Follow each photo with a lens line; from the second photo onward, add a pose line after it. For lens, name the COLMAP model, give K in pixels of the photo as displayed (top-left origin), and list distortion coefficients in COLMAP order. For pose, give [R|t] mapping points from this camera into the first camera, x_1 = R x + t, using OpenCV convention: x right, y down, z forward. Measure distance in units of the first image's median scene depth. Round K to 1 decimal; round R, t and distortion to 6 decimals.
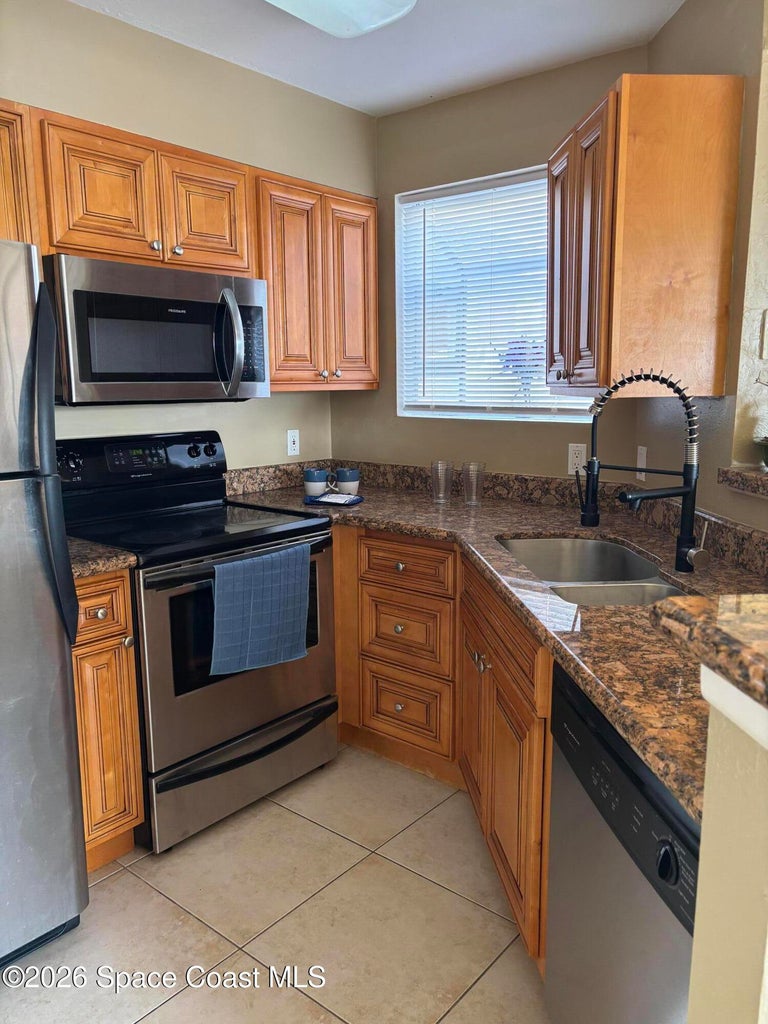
lens RADIAL K [[752.2, 0, 384.0], [0, 752.2, 512.0], [0, 0, 1]] dist [0.050971, -0.092549]
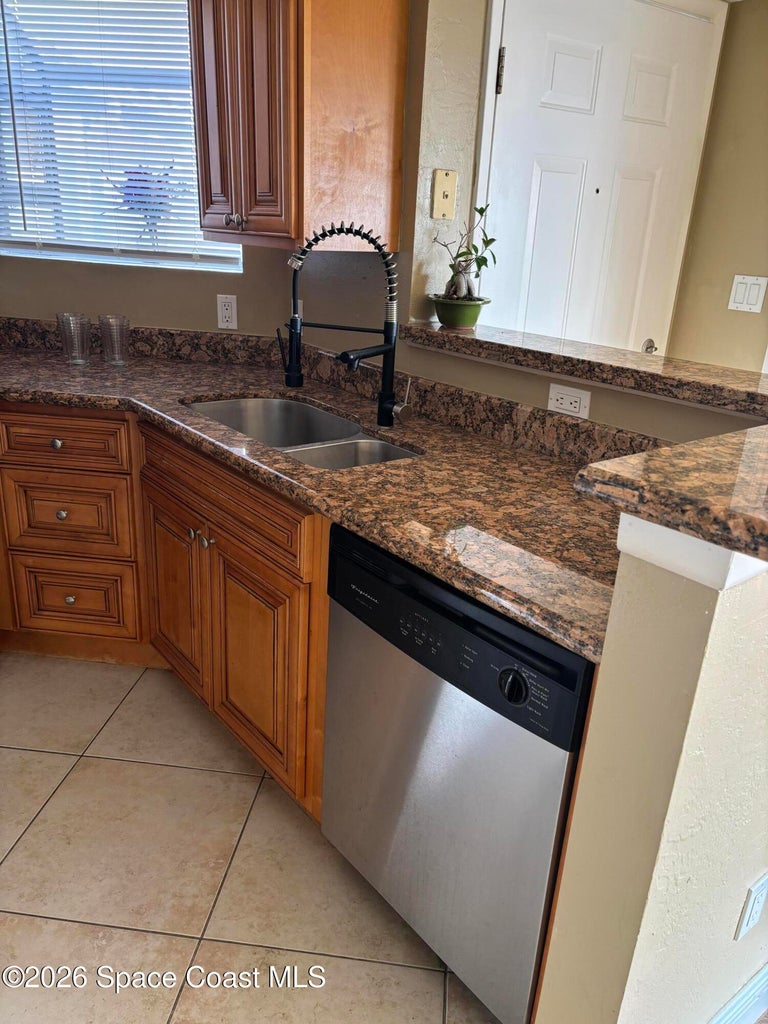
lens RADIAL K [[752.2, 0, 384.0], [0, 752.2, 512.0], [0, 0, 1]] dist [0.050971, -0.092549]
pose [[0.829593, -0.145817, 0.538993, -0.157490], [0.035085, 0.977004, 0.210314, -0.020526], [-0.557265, -0.155565, 0.815631, 0.088159]]
